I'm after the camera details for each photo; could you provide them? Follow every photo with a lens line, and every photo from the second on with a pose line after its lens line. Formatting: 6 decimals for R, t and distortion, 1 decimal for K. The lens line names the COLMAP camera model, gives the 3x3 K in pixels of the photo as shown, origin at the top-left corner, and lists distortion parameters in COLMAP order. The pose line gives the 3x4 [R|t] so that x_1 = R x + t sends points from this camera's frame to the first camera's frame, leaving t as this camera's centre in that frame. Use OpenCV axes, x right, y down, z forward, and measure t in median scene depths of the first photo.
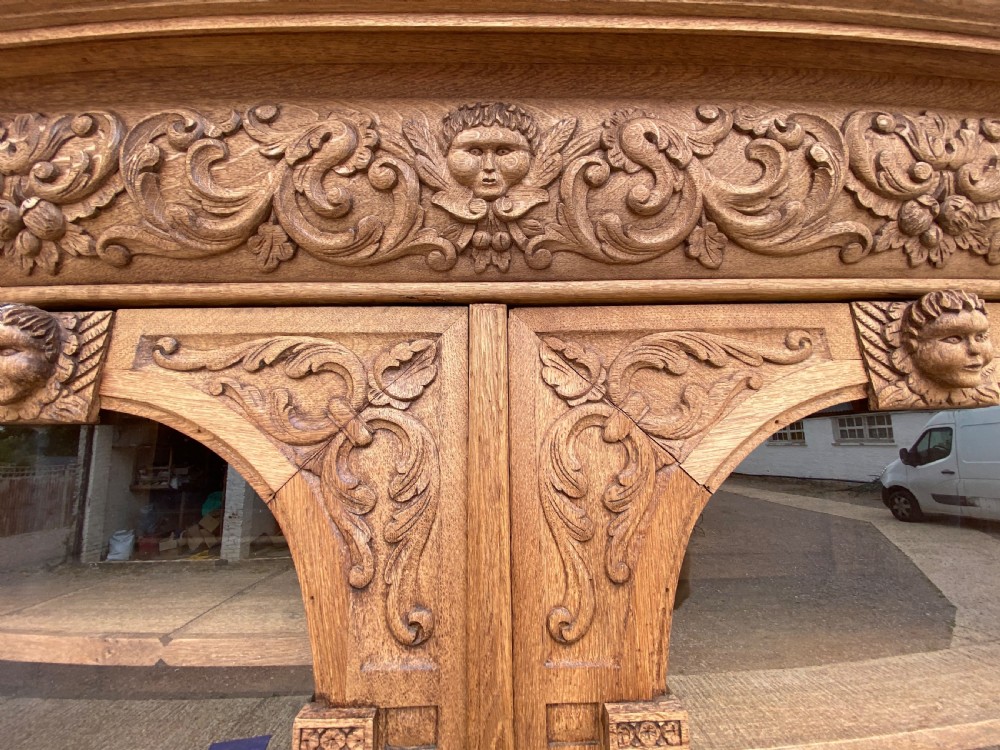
lens RADIAL K [[405.0, 0, 504.4], [0, 405.0, 374.9], [0, 0, 1]] dist [0.021784, -0.020276]
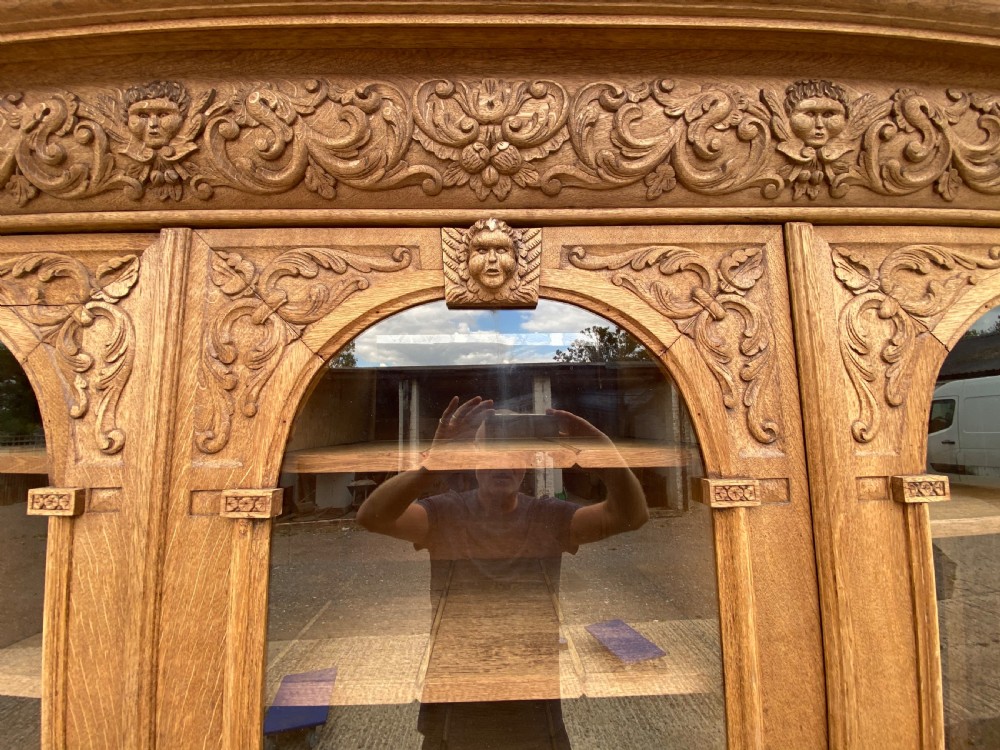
lens RADIAL K [[405.0, 0, 504.4], [0, 405.0, 374.9], [0, 0, 1]] dist [0.021784, -0.020276]
pose [[0.999996, 0.000777, 0.002890, -1.144802], [-0.000951, 0.998157, 0.060683, 0.289470], [-0.002838, -0.060686, 0.998153, -0.492355]]
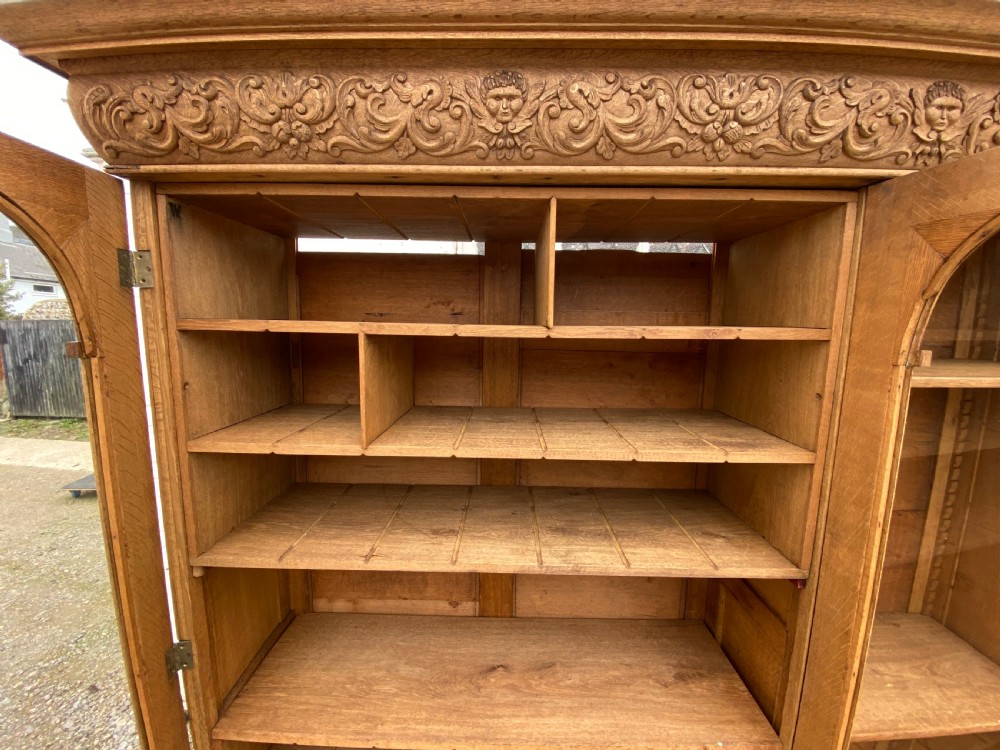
lens RADIAL K [[409.4, 0, 500.0], [0, 409.4, 375.0], [0, 0, 1]] dist [0.017462, -0.018751]
pose [[0.999184, 0.030225, -0.026792, -2.267231], [-0.020491, 0.950960, 0.308634, 0.189266], [0.034806, -0.307833, 0.950804, -1.519732]]
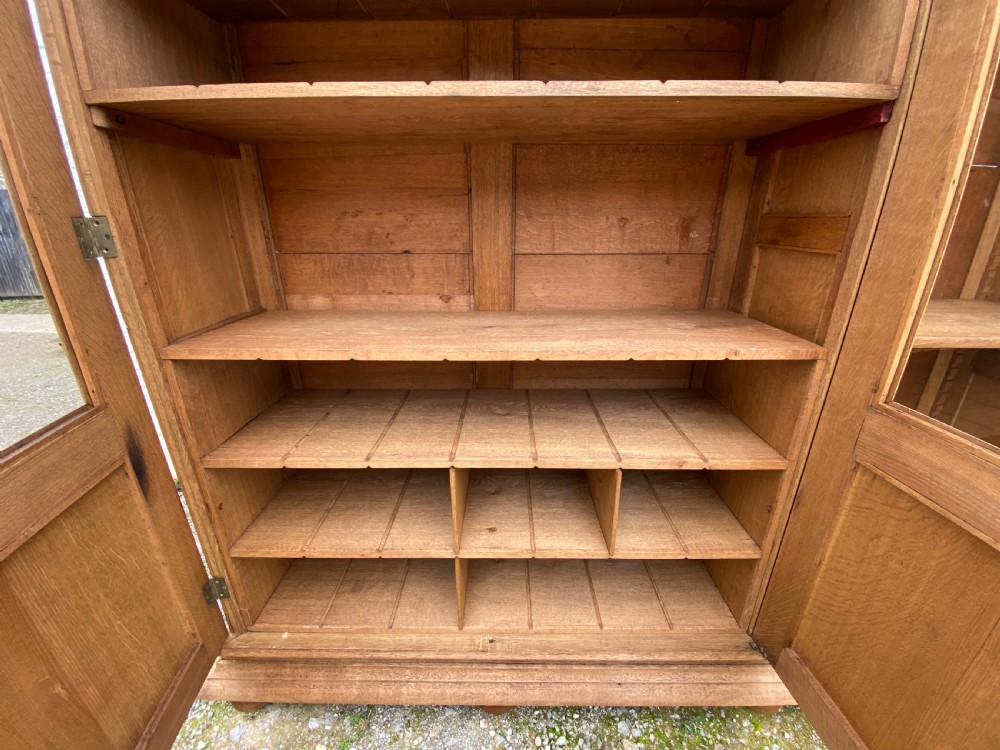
lens RADIAL K [[410.3, 0, 501.5], [0, 410.3, 378.4], [0, 0, 1]] dist [0.021722, -0.020700]
pose [[0.999552, 0.017612, -0.024200, -2.168090], [-0.002496, 0.854785, 0.518975, 2.459547], [0.029826, -0.518683, 0.854446, -1.809575]]
